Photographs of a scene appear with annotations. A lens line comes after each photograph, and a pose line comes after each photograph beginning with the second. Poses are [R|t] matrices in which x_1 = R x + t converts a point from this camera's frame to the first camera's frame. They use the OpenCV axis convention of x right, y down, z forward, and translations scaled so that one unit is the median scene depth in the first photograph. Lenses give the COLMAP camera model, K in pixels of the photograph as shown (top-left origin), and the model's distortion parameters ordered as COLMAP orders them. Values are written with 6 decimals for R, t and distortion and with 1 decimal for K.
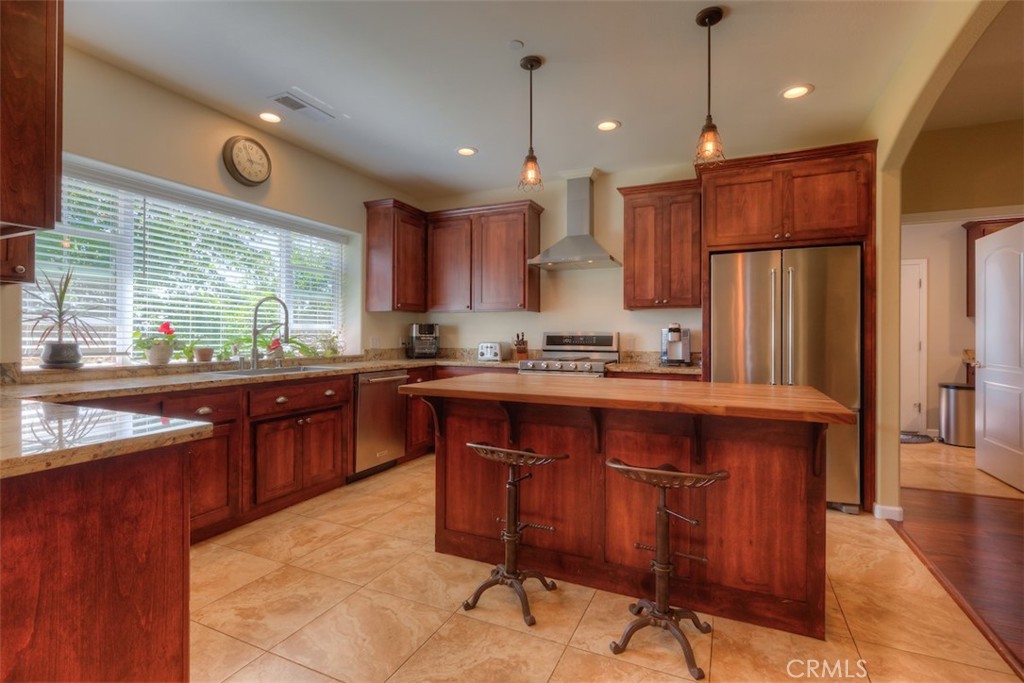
lens RADIAL K [[473.9, 0, 516.4], [0, 473.9, 332.7], [0, 0, 1]] dist [-0.001854, 0.000576]
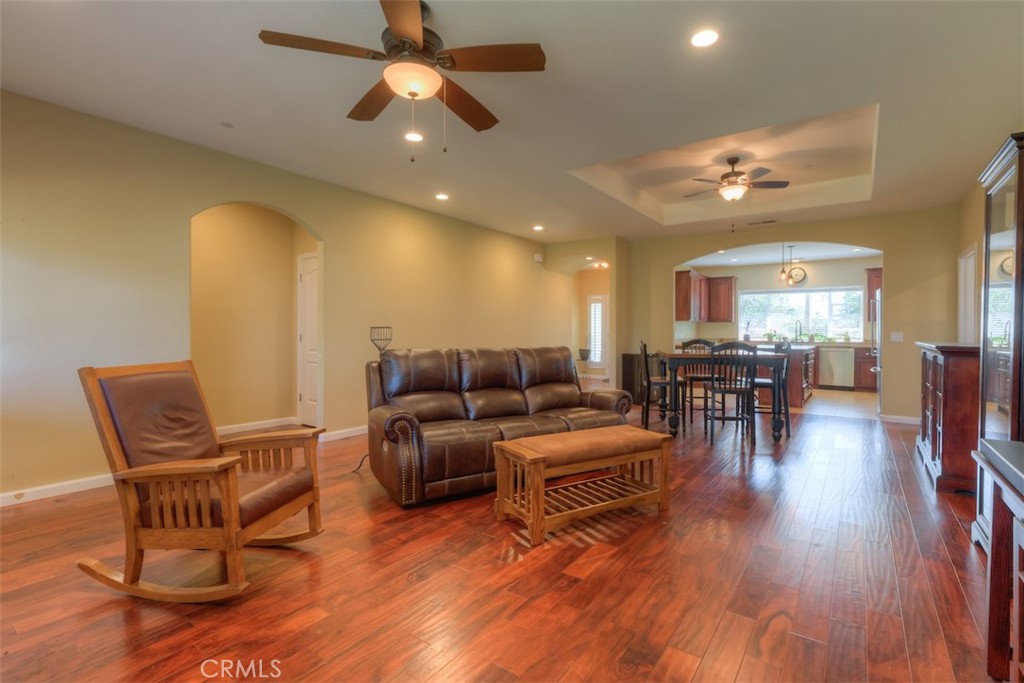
lens RADIAL K [[471.2, 0, 528.7], [0, 471.2, 332.4], [0, 0, 1]] dist [-0.002236, -0.000087]
pose [[-0.185103, -0.005012, -0.982706, 2.903732], [0.000150, 0.999987, -0.005128, 0.019495], [0.982719, -0.001097, -0.185100, -0.129102]]
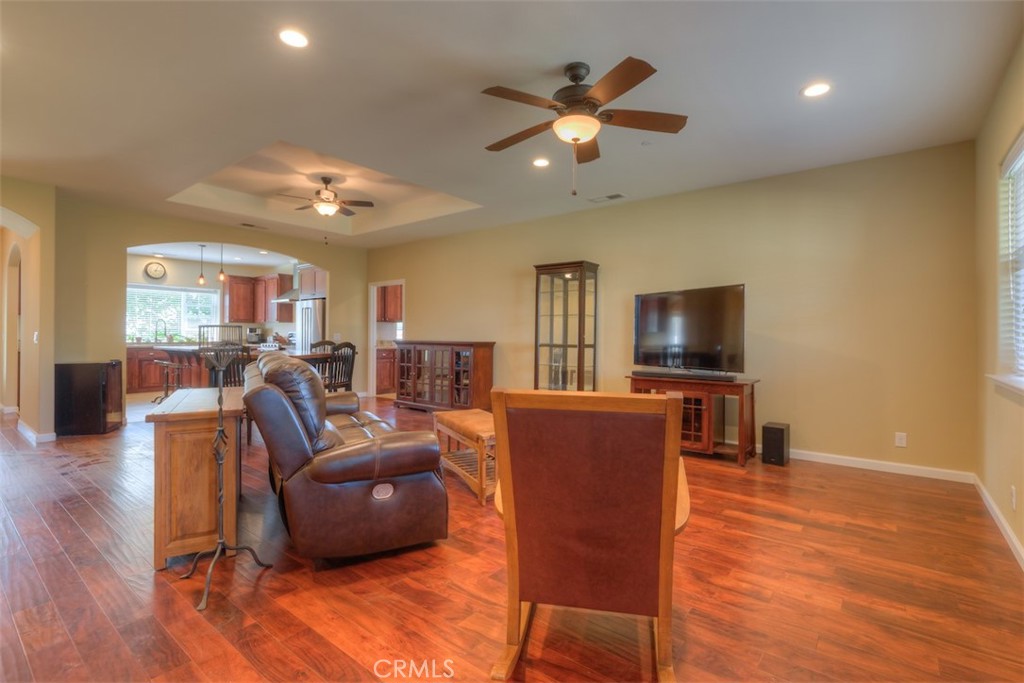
lens RADIAL K [[473.9, 0, 516.4], [0, 473.9, 332.7], [0, 0, 1]] dist [-0.001854, 0.000576]
pose [[0.970192, -0.000852, -0.242336, 2.349546], [0.000444, 0.999998, -0.001736, 0.011102], [0.242337, 0.001576, 0.970191, -1.285492]]
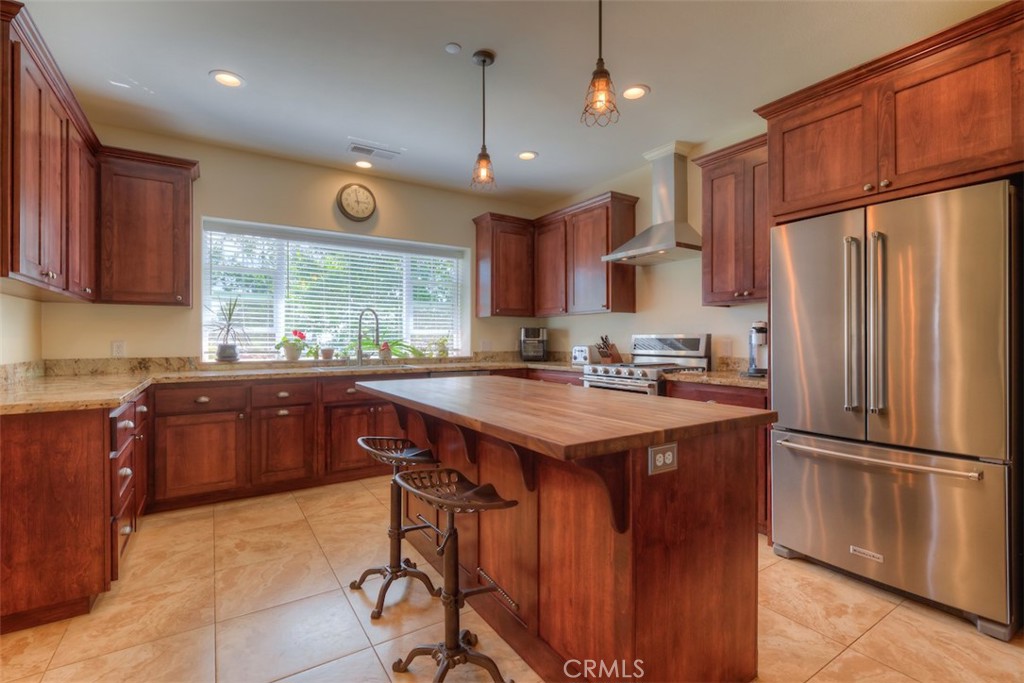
lens RADIAL K [[467.2, 0, 516.4], [0, 467.2, 338.5], [0, 0, 1]] dist [-0.000182, 0.000036]
pose [[0.844434, -0.005533, -0.535631, 0.500606], [0.007158, 0.999974, 0.000955, 0.005749], [0.535612, -0.004640, 0.844451, 0.184194]]
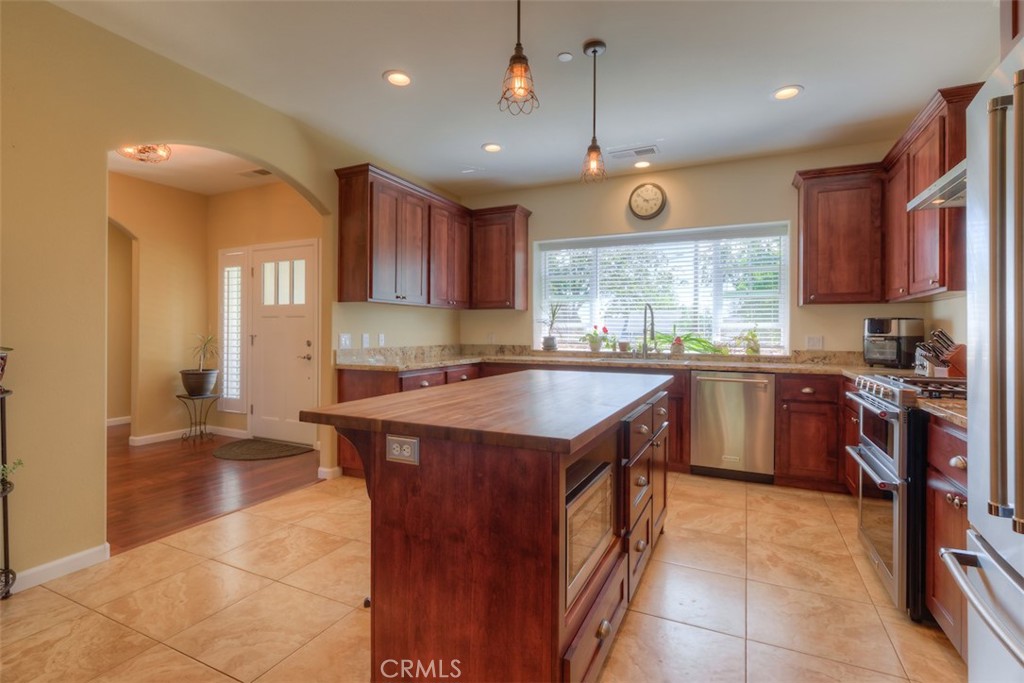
lens RADIAL K [[481.2, 0, 514.4], [0, 481.2, 328.6], [0, 0, 1]] dist [0.000018, 0.000253]
pose [[-0.021512, -0.009407, -0.999724, 0.834952], [0.000349, 0.999956, -0.009417, 0.005015], [0.999769, -0.000552, -0.021508, 0.715886]]
